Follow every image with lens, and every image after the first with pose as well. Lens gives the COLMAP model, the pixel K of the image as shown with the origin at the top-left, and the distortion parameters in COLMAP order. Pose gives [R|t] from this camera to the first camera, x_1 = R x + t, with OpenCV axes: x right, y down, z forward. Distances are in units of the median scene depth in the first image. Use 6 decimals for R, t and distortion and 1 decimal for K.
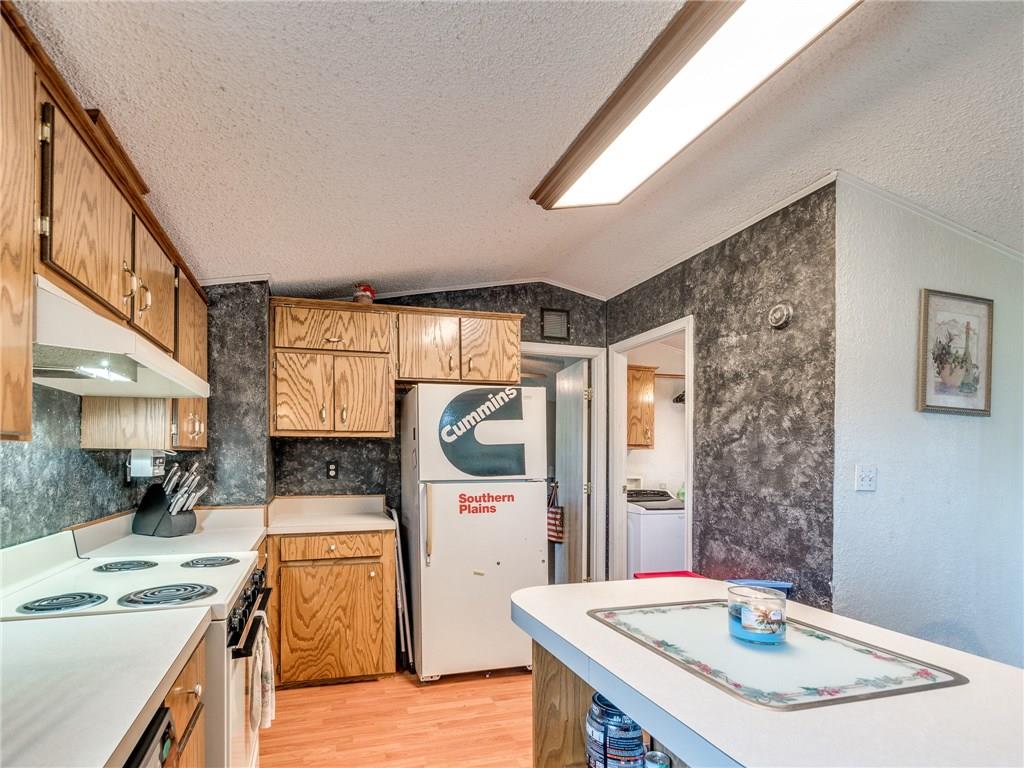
lens RADIAL K [[517.0, 0, 444.7], [0, 517.0, 459.1], [0, 0, 1]] dist [-0.005828, -0.001229]
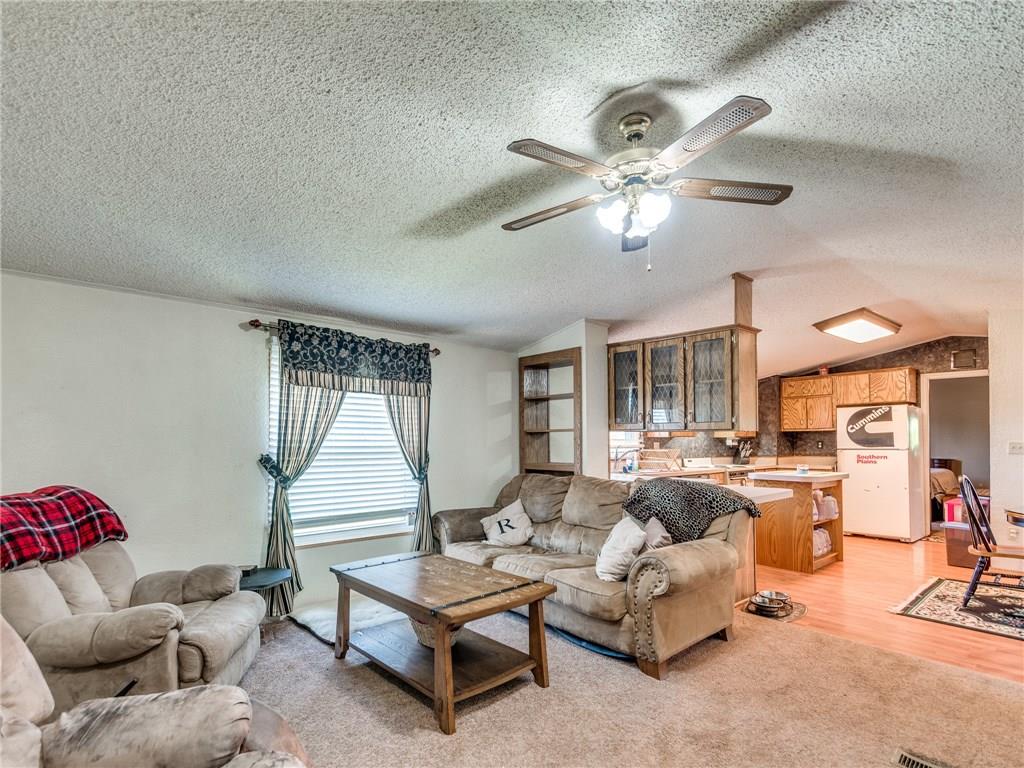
lens RADIAL K [[517.0, 0, 496.9], [0, 517.0, 430.4], [0, 0, 1]] dist [-0.005828, -0.001229]
pose [[0.424195, -0.024068, -0.905251, 1.425464], [0.001363, 0.999663, -0.025940, 0.016745], [0.905570, 0.009770, 0.424084, -1.429446]]
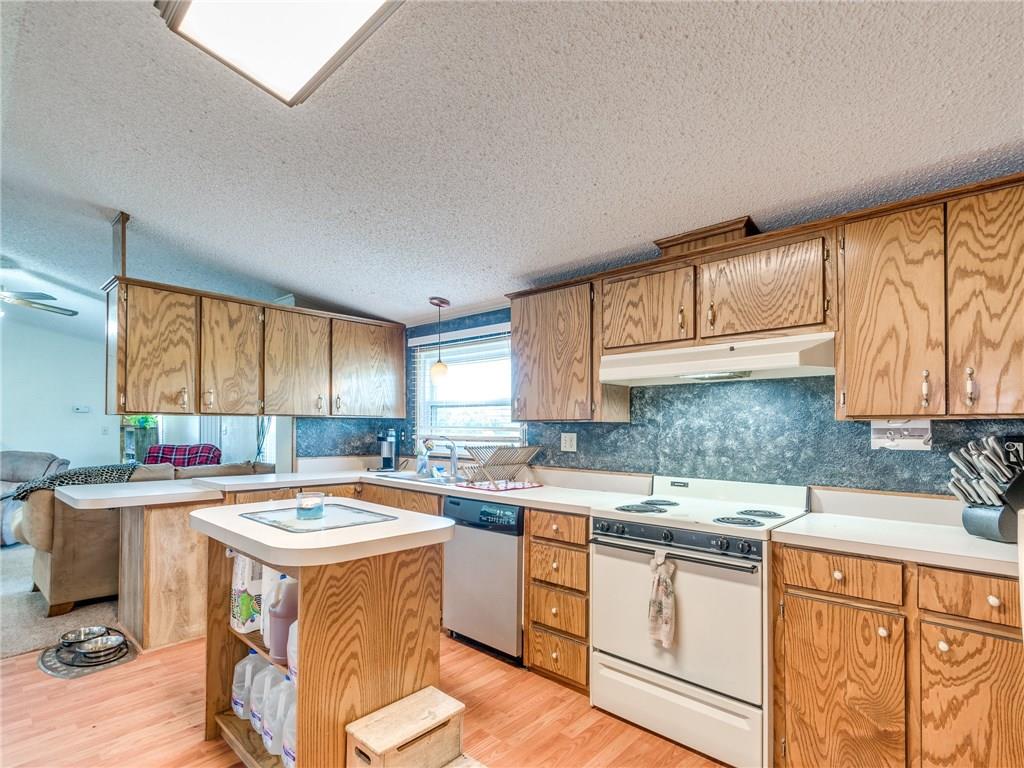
lens RADIAL K [[509.8, 0, 507.5], [0, 509.8, 422.4], [0, 0, 1]] dist [-0.006063, -0.002040]
pose [[-0.848485, -0.018274, -0.528905, 0.353692], [-0.012463, 0.999816, -0.014549, 0.005095], [0.529073, -0.005753, -0.848557, 1.040878]]
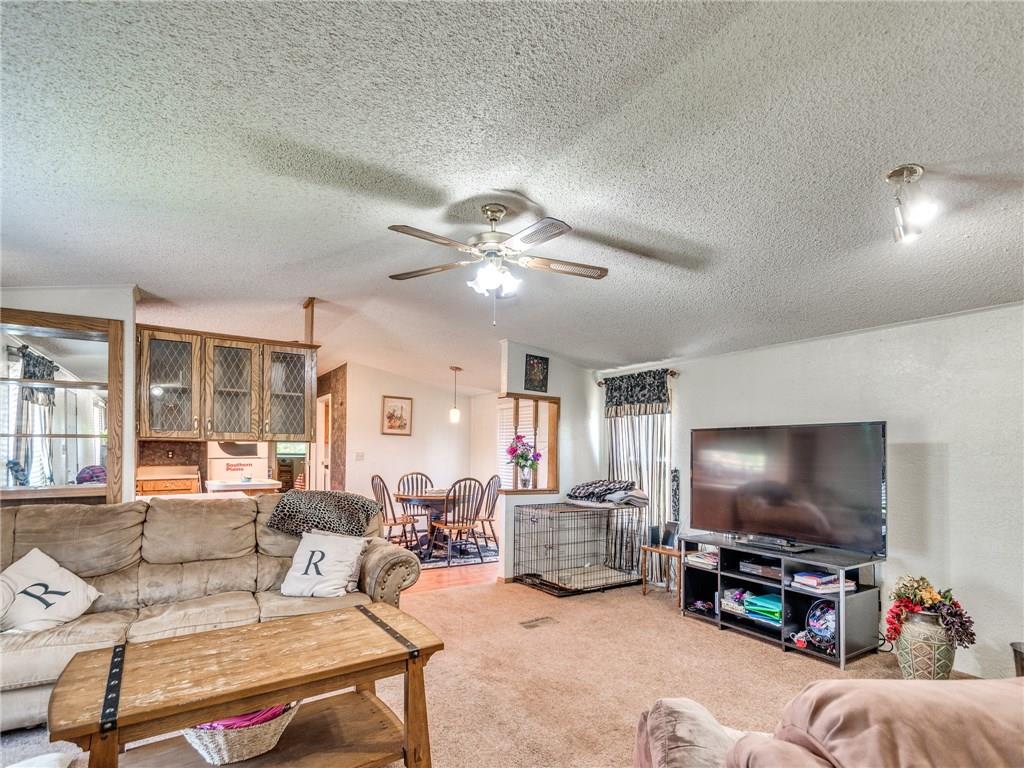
lens RADIAL K [[516.9, 0, 520.3], [0, 516.9, 448.0], [0, 0, 1]] dist [0.004167, 0.001229]
pose [[0.948354, 0.000750, 0.317212, 0.591291], [0.001035, 0.999985, -0.005459, 0.007642], [-0.317211, 0.005506, 0.948339, -1.870852]]
